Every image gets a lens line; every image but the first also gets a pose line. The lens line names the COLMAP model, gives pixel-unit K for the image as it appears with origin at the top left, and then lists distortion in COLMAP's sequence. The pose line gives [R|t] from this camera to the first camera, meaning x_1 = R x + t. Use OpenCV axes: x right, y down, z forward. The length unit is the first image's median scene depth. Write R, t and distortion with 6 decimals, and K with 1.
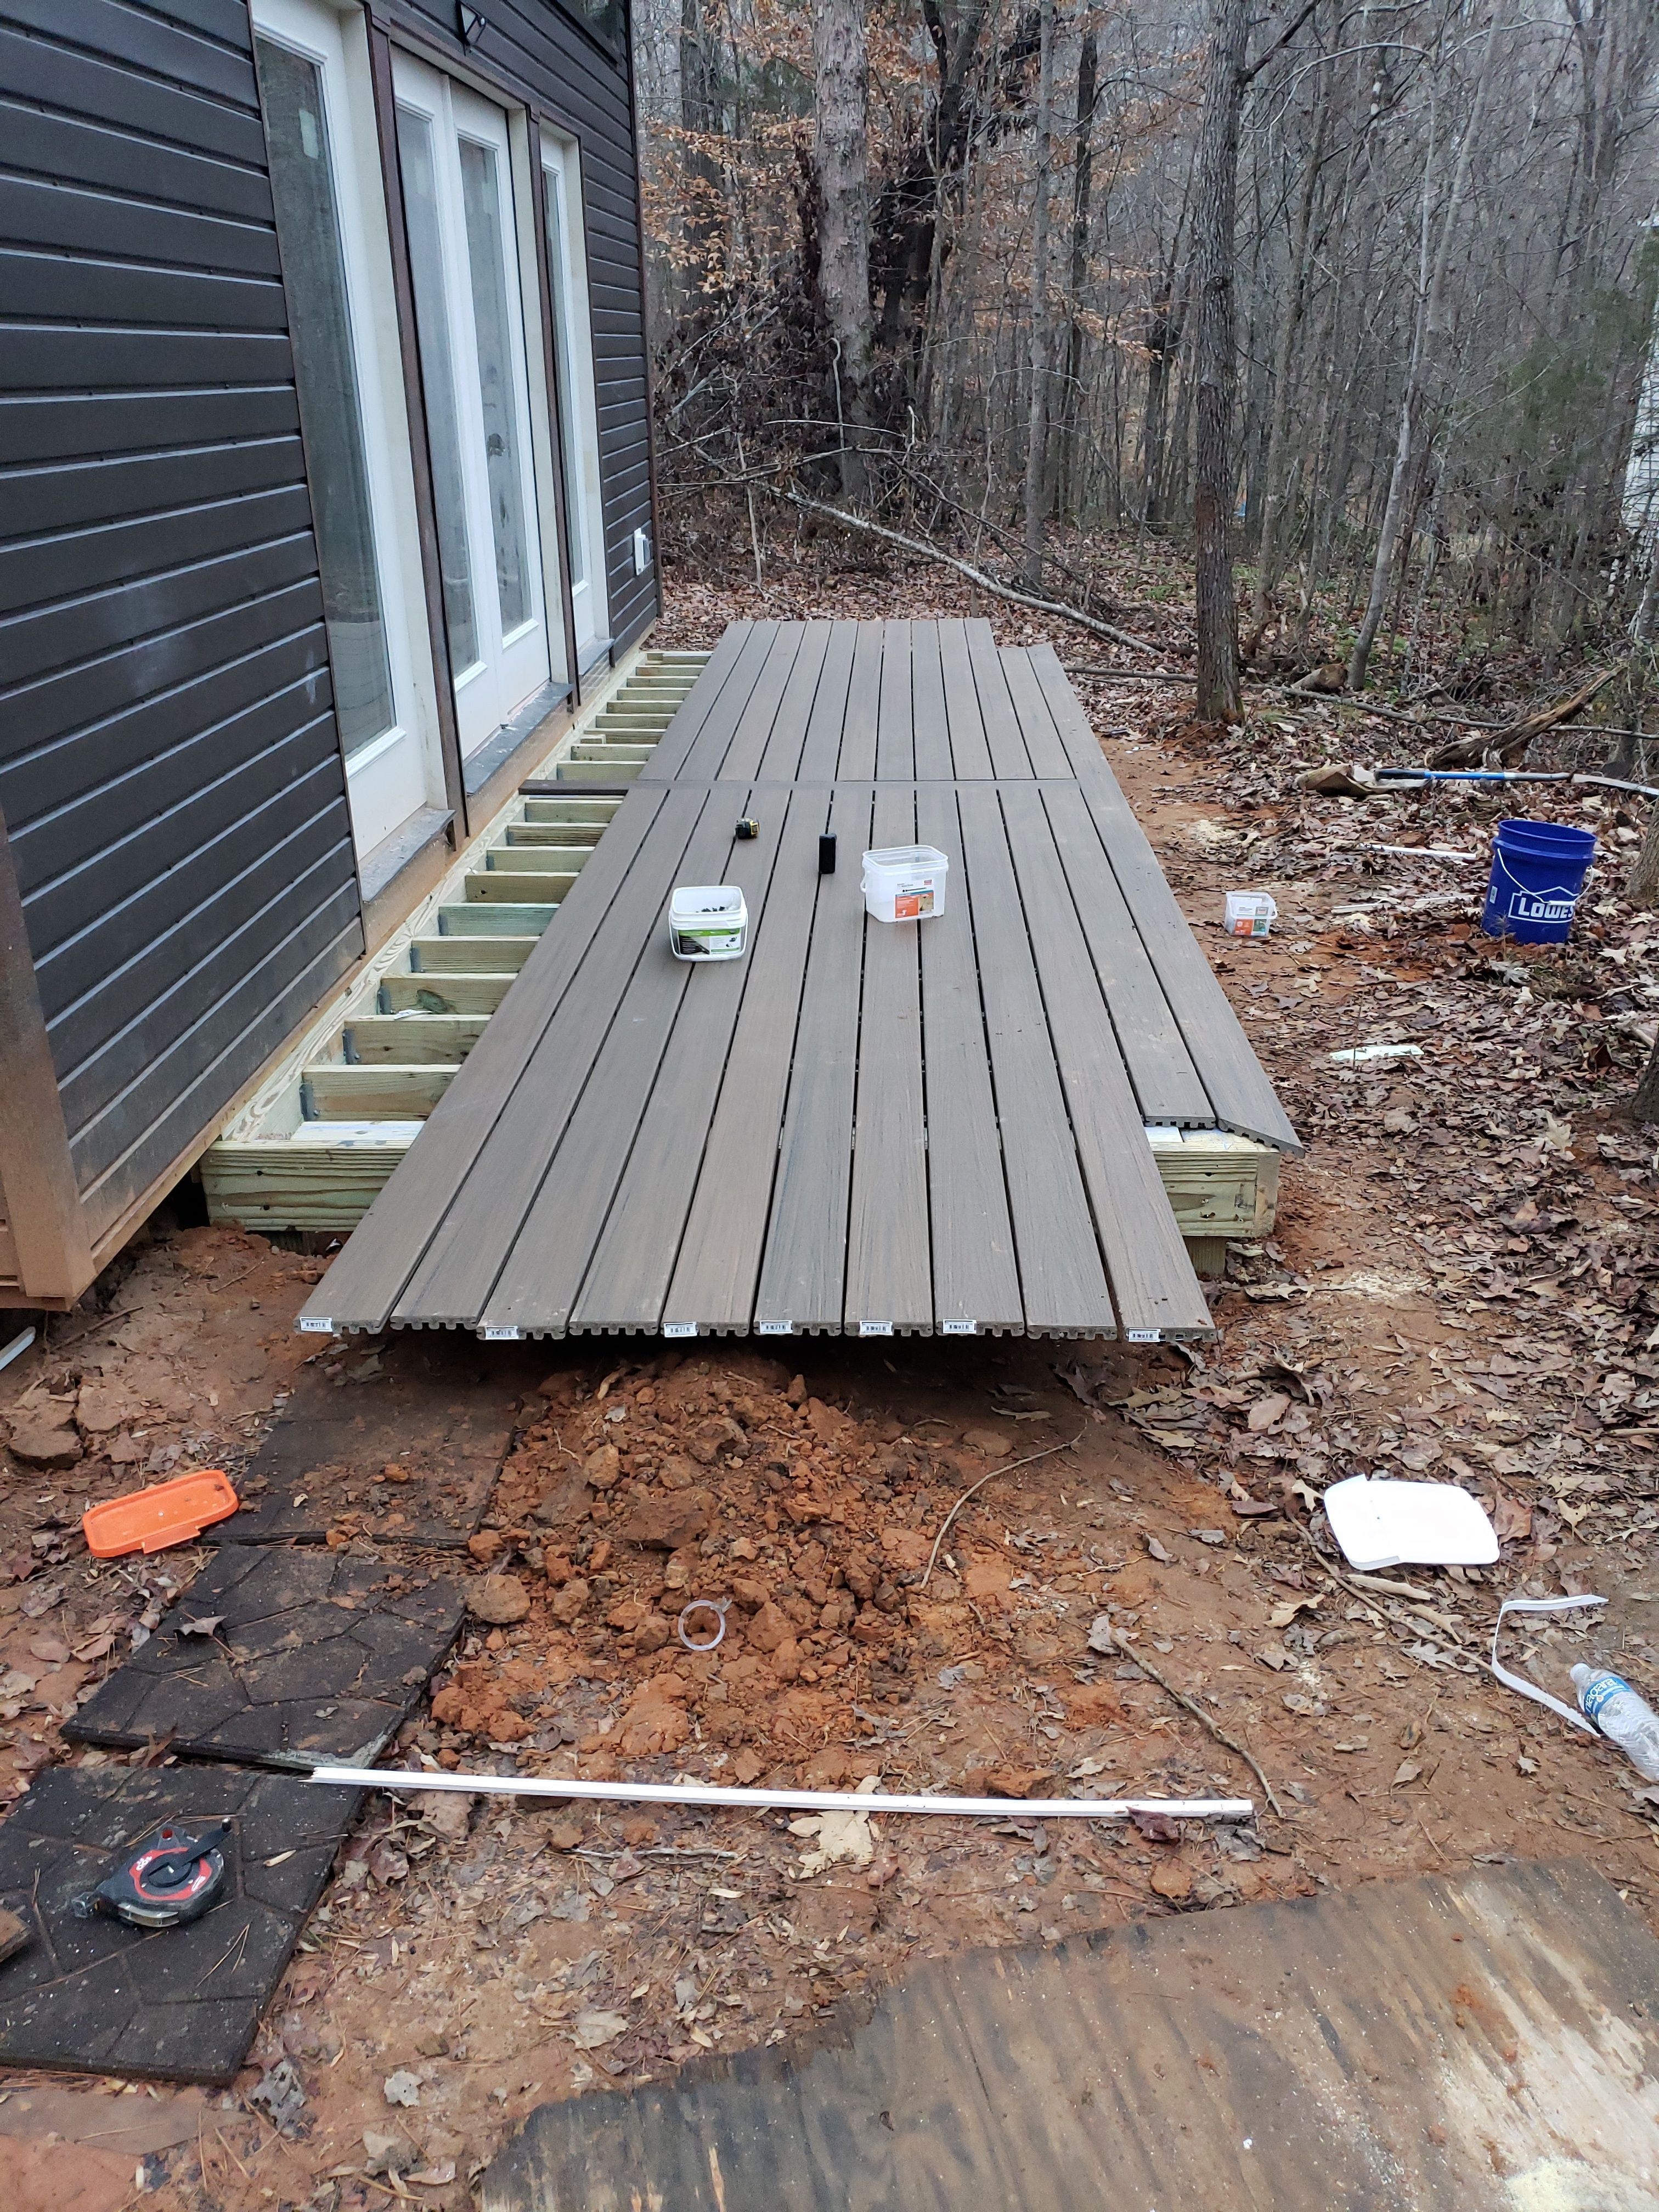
lens RADIAL K [[1708.3, 0, 827.6], [0, 1708.3, 1062.3], [0, 0, 1]] dist [0.018299, -0.011297]
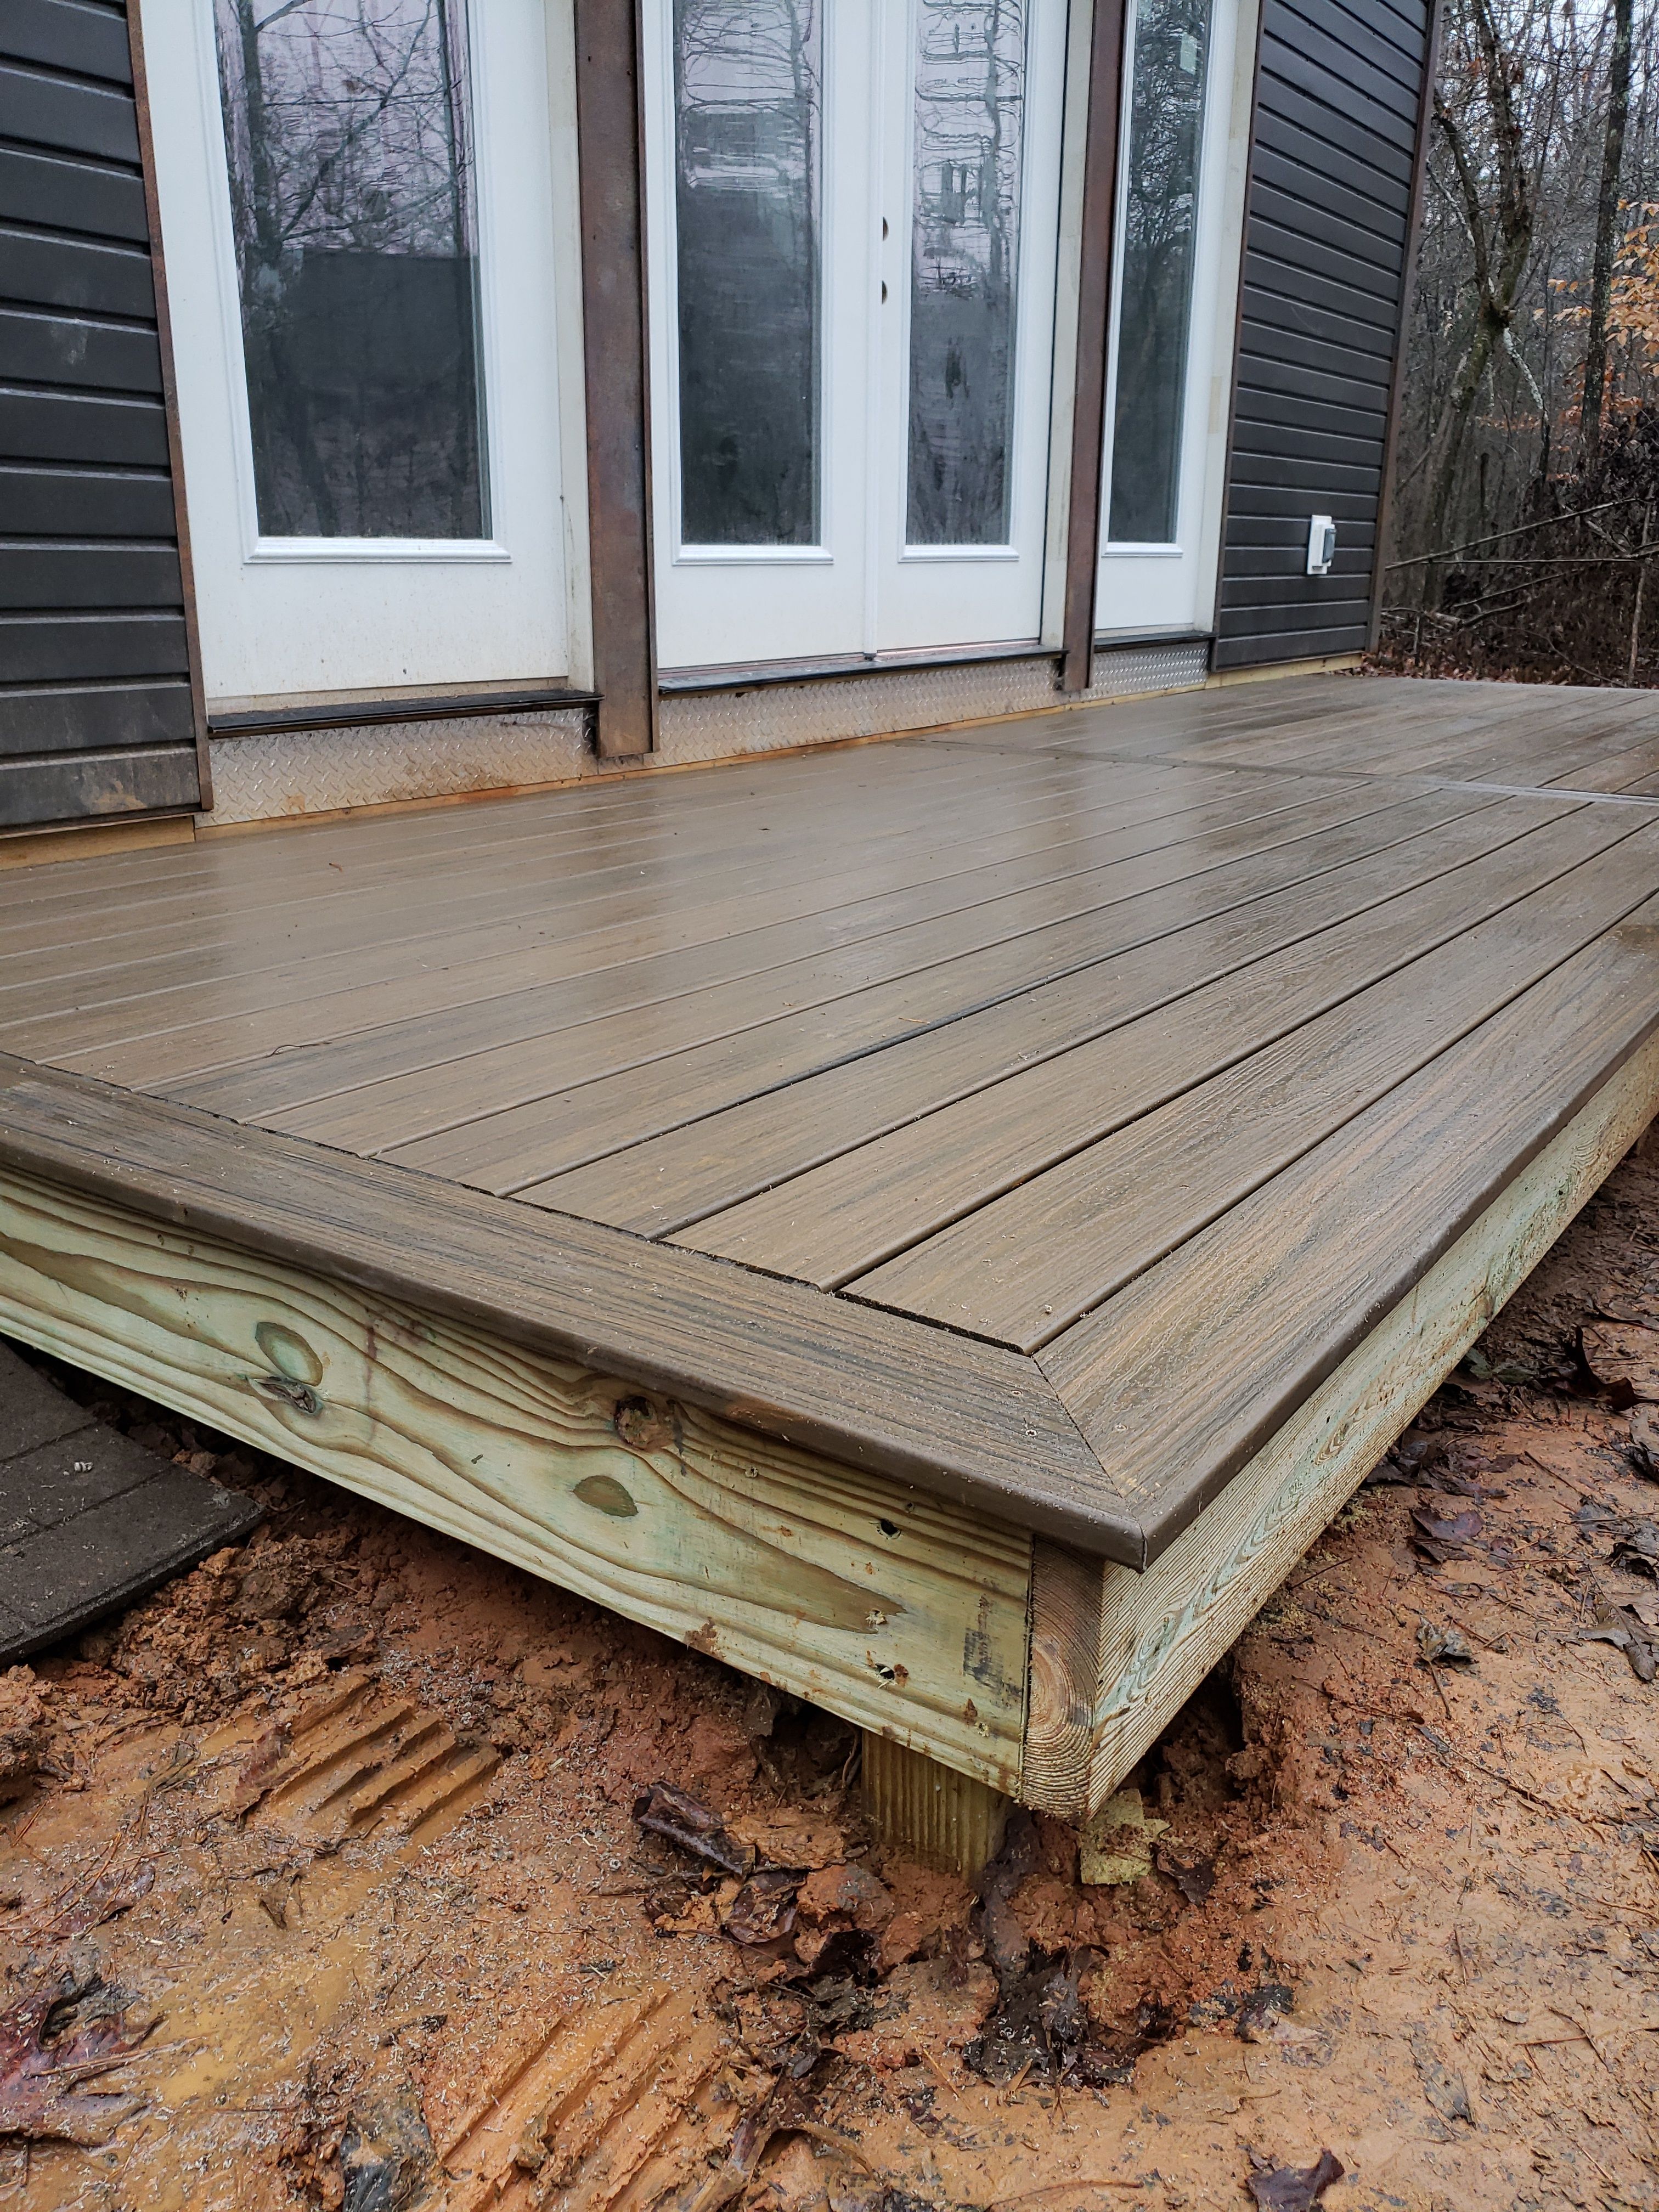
lens RADIAL K [[1708.3, 0, 817.2], [0, 1708.3, 1096.9], [0, 0, 1]] dist [0.018299, -0.011297]
pose [[0.837047, 0.182895, -0.515656, 0.144874], [-0.226690, 0.973704, -0.022623, 0.001620], [0.497959, 0.135831, 0.856497, 0.306504]]
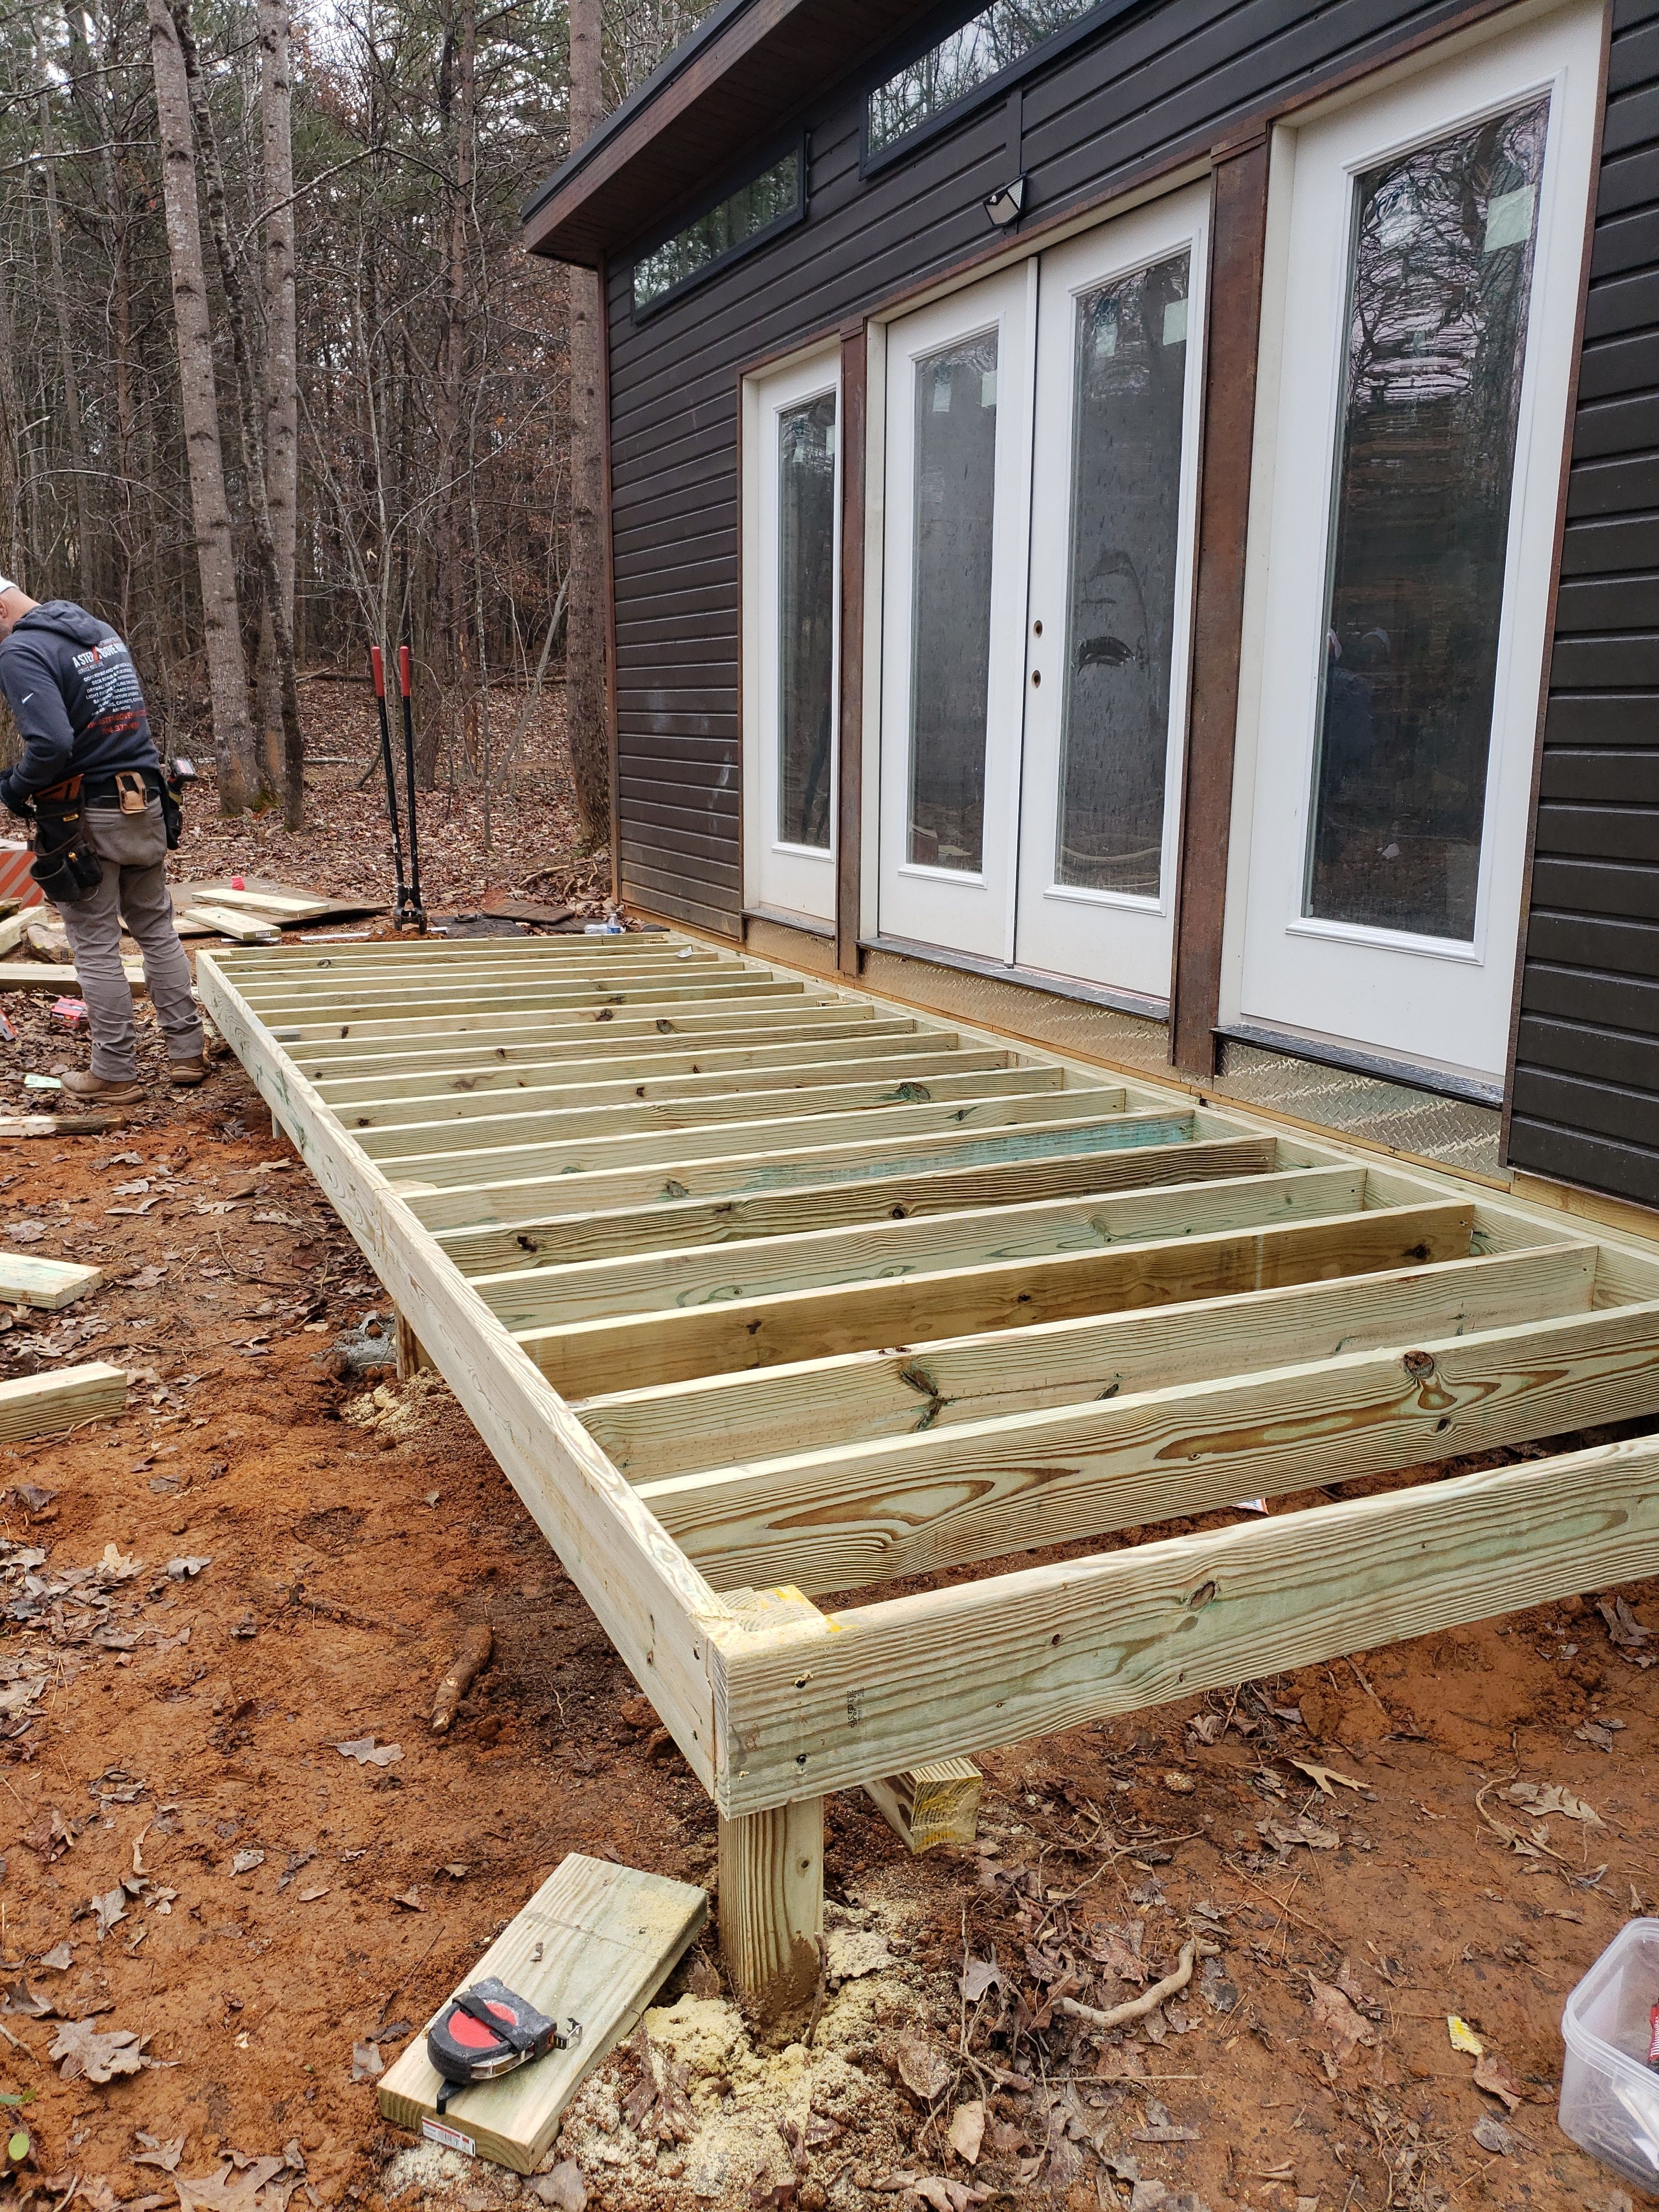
lens RADIAL K [[1708.3, 0, 833.1], [0, 1708.3, 1098.7], [0, 0, 1]] dist [0.018299, -0.011297]
pose [[-0.885627, 0.096181, -0.454328, 0.215285], [-0.184754, 0.824592, 0.534710, -0.441968], [0.426064, 0.557492, -0.712511, 1.217878]]
